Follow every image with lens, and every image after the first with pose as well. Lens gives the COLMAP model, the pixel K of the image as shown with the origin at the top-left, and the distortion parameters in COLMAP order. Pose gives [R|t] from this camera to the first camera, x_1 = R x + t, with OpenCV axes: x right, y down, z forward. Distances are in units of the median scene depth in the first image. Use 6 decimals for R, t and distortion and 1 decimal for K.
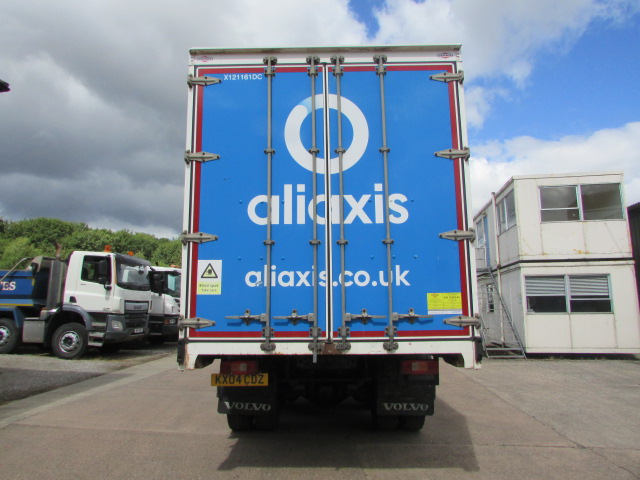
lens RADIAL K [[451.3, 0, 320.0], [0, 451.3, 240.0], [0, 0, 1]] dist [-0.040258, 0.001290]
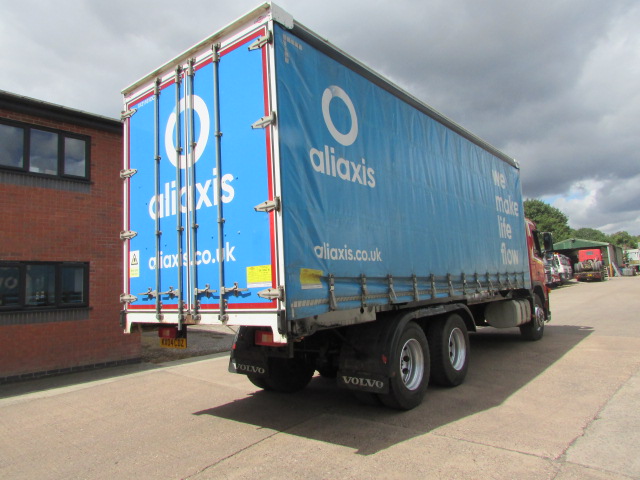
lens RADIAL K [[451.3, 0, 320.0], [0, 451.3, 240.0], [0, 0, 1]] dist [-0.040258, 0.001290]
pose [[0.788789, -0.092884, -0.607605, 0.988322], [0.129510, 0.991440, 0.016568, 0.061449], [0.600865, -0.091760, 0.794067, 0.291132]]
